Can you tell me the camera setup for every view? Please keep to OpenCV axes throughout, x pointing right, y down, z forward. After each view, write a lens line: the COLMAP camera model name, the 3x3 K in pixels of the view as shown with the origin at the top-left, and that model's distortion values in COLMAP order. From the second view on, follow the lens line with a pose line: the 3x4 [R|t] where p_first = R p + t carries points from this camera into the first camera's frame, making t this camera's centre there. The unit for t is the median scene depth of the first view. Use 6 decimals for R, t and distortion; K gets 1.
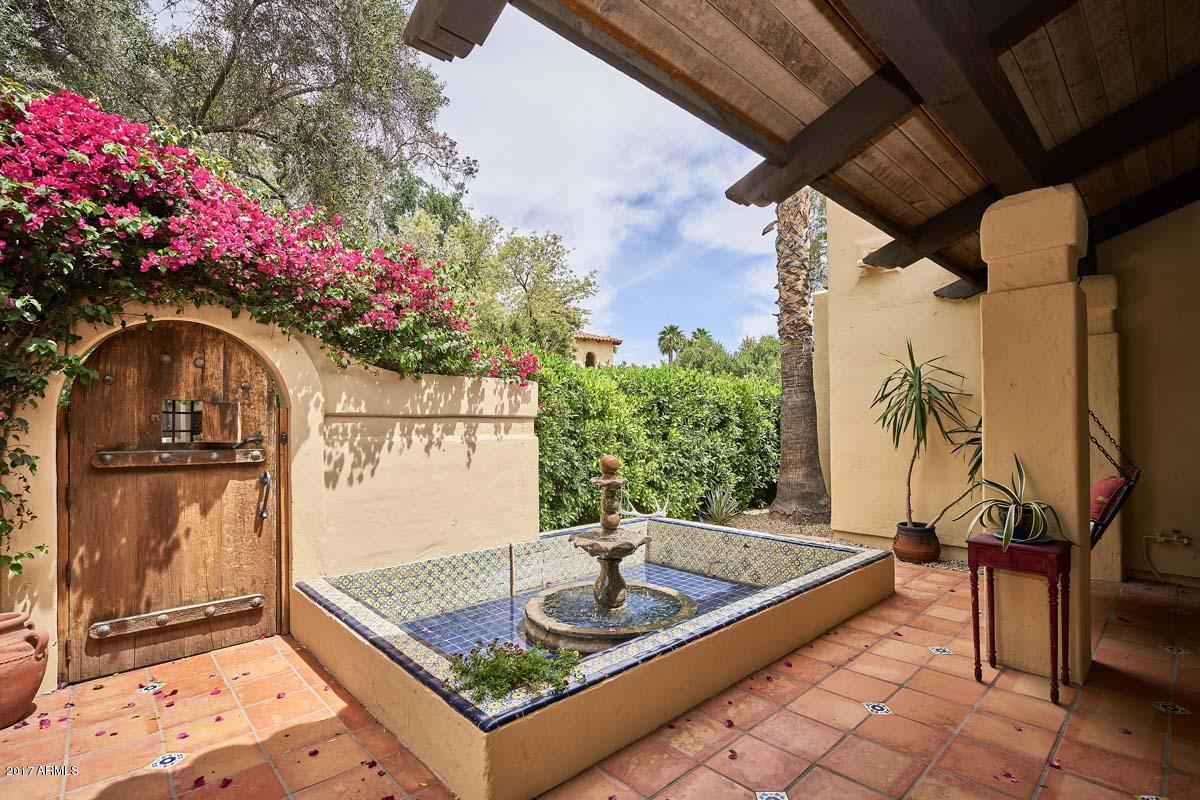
lens RADIAL K [[545.7, 0, 590.5], [0, 545.7, 426.8], [0, 0, 1]] dist [-0.000636, -0.000209]
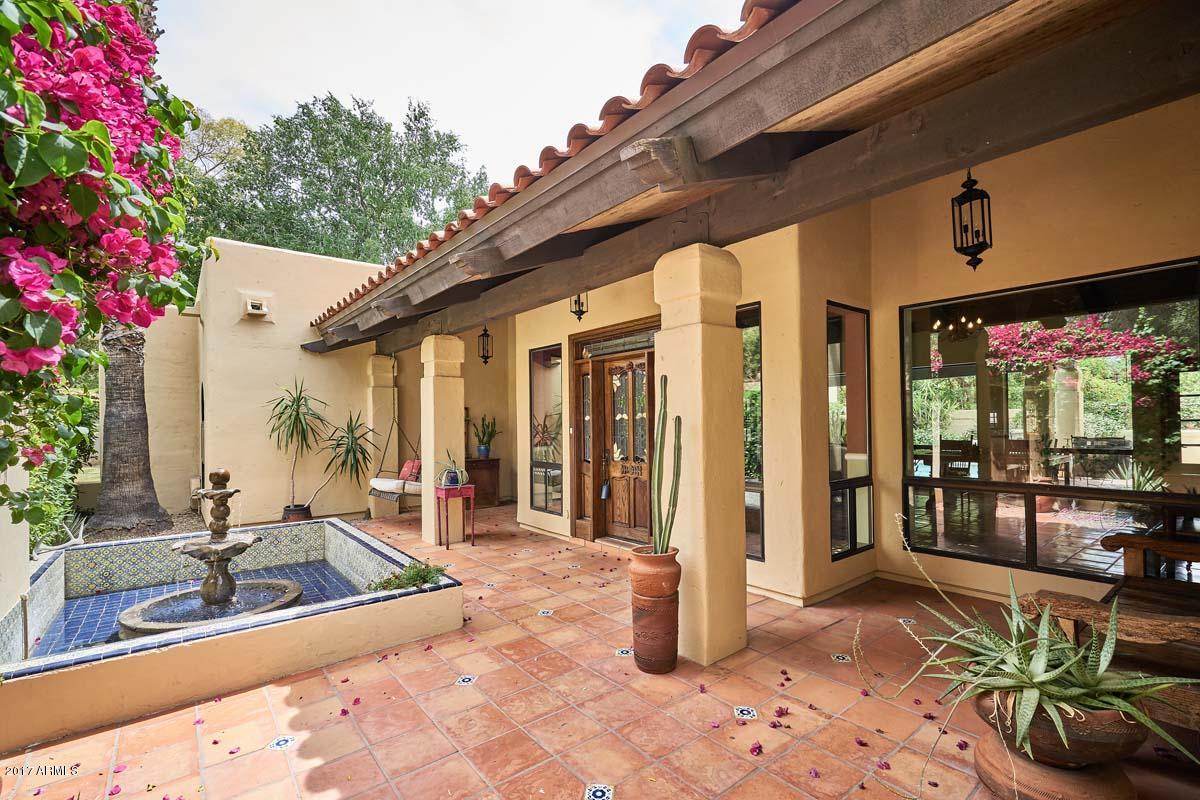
lens RADIAL K [[545.7, 0, 600.3], [0, 545.7, 408.9], [0, 0, 1]] dist [-0.000636, -0.000209]
pose [[0.068085, 0.035523, 0.997047, -1.033923], [0.012876, 0.999251, -0.036481, -0.016254], [-0.997596, 0.015321, 0.067577, 0.144412]]
